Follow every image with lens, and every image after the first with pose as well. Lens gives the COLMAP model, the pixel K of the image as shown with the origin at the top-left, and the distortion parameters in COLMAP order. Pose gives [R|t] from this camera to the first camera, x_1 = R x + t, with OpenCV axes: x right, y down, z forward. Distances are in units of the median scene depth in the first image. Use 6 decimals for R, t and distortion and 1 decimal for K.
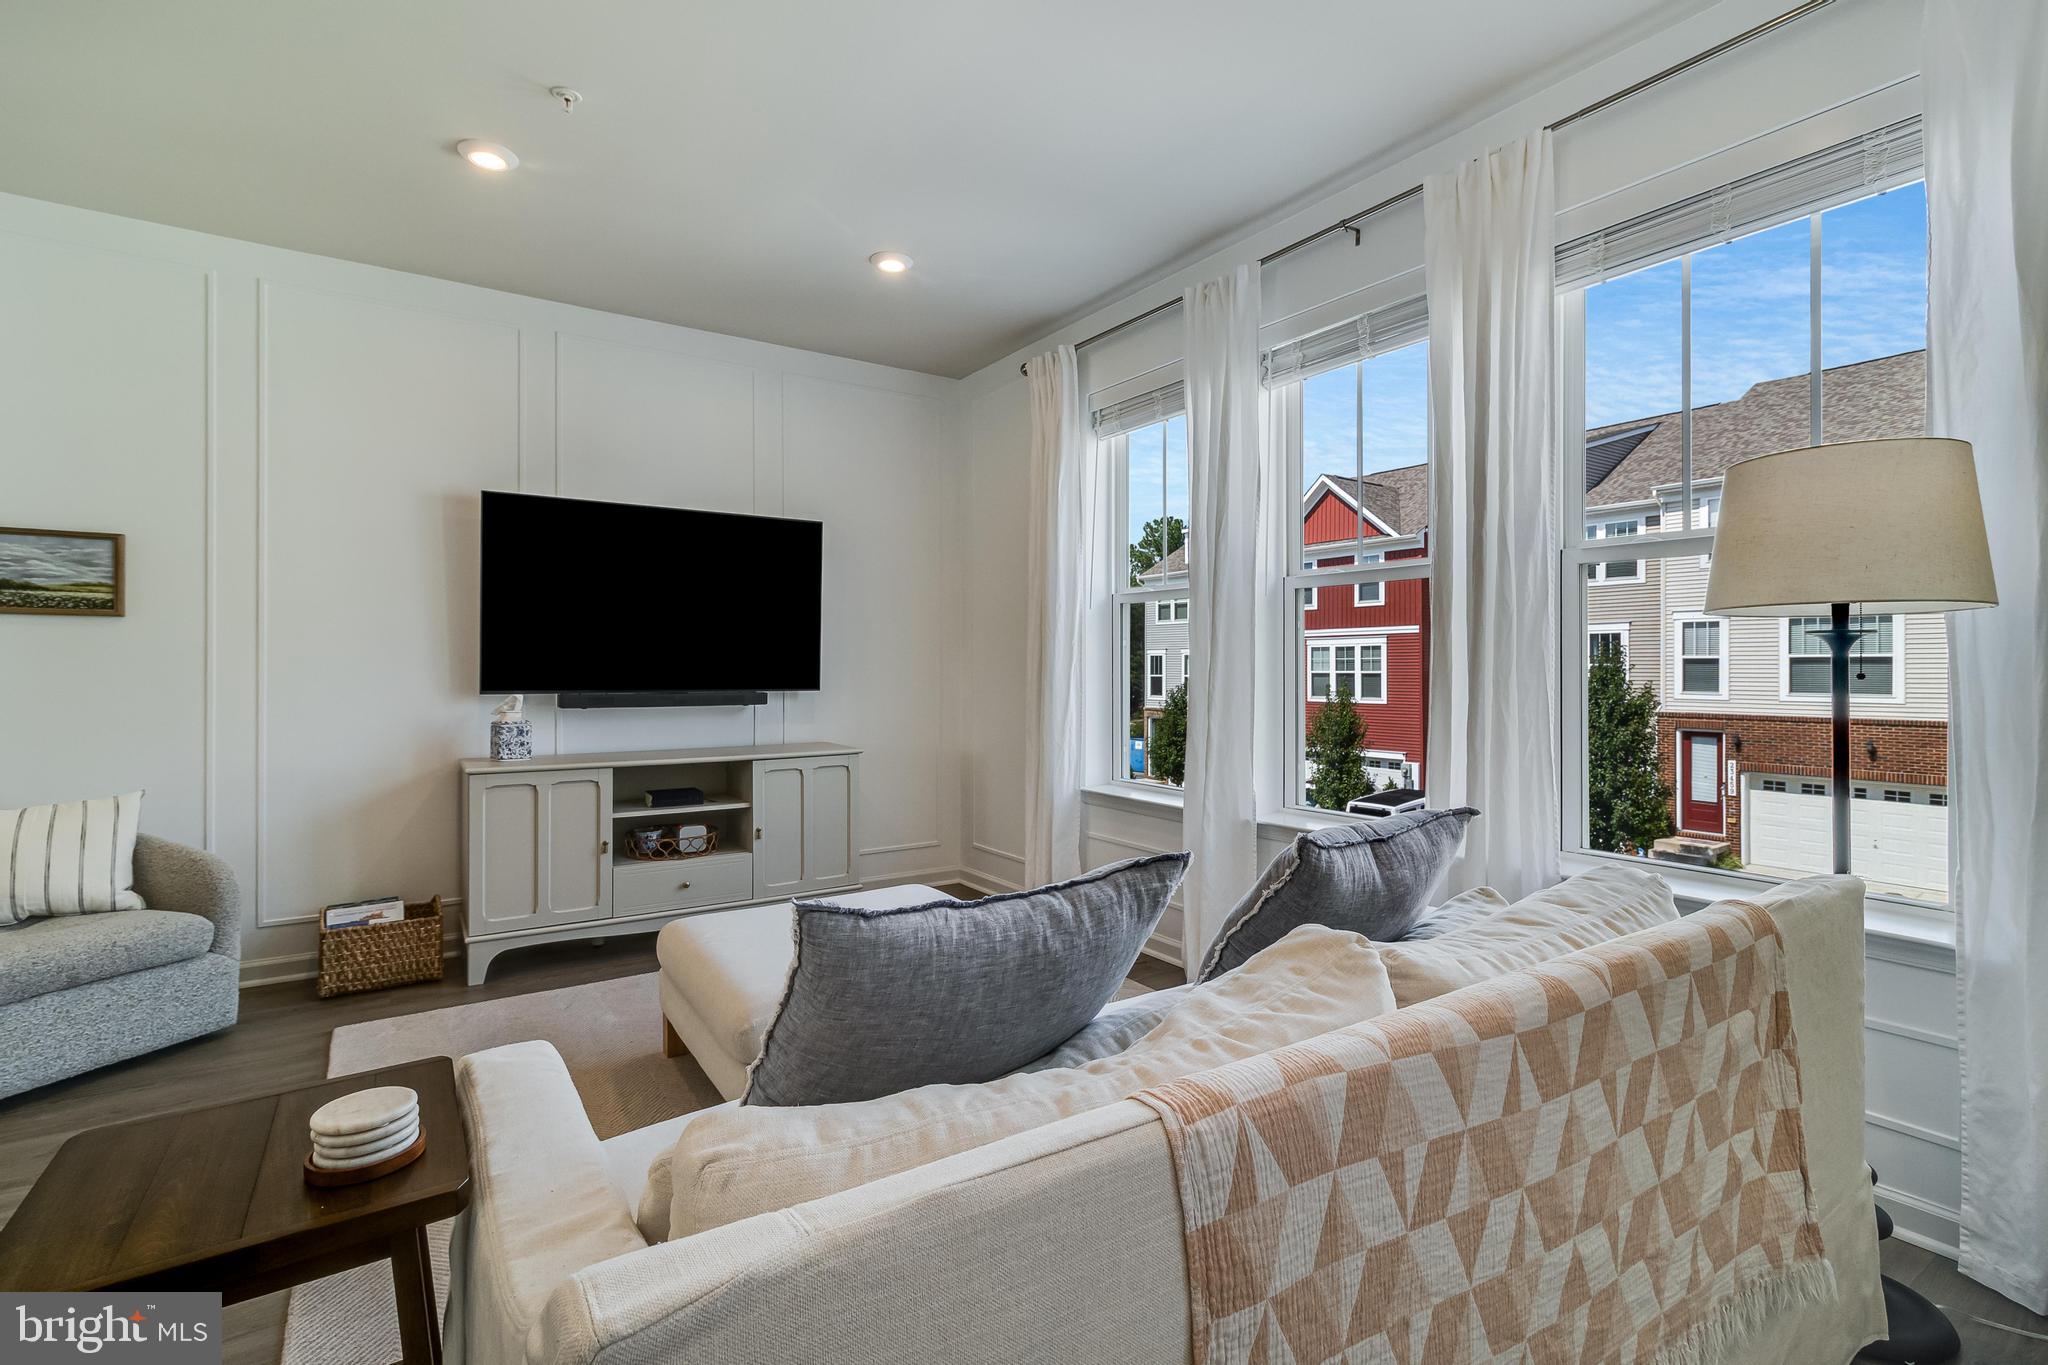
lens RADIAL K [[944.8, 0, 1024.3], [0, 944.8, 664.2], [0, 0, 1]] dist [0.005756, -0.000425]
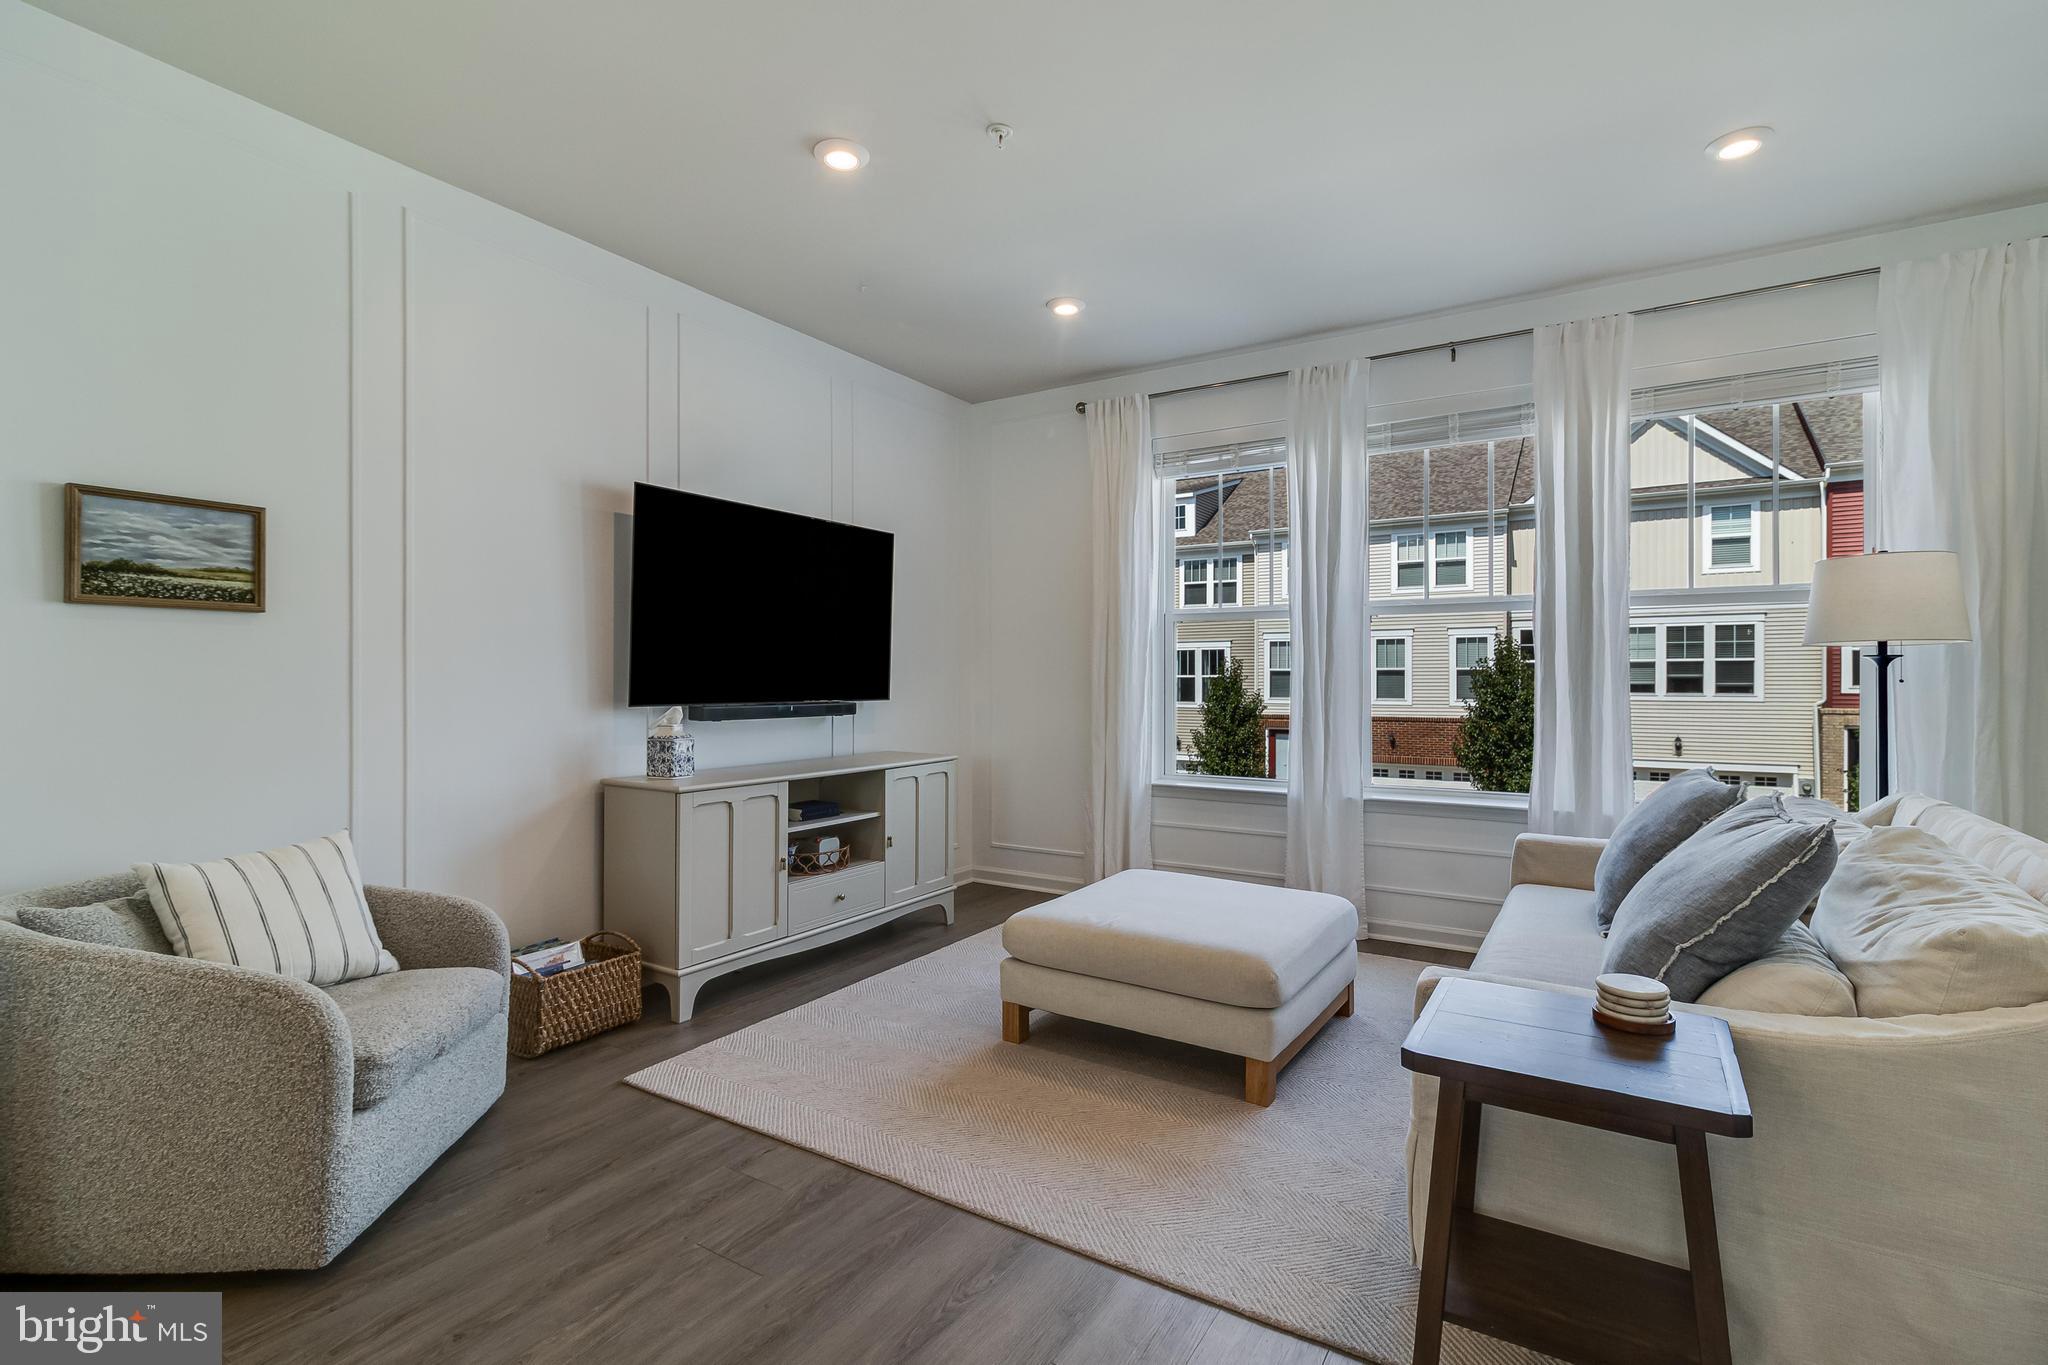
lens RADIAL K [[944.8, 0, 1029.3], [0, 944.8, 675.4], [0, 0, 1]] dist [0.005756, -0.000425]
pose [[0.912439, 0.000356, 0.409212, -0.598959], [-0.000443, 1.000000, 0.000118, 0.001487], [-0.409212, -0.000289, 0.912439, 0.019709]]
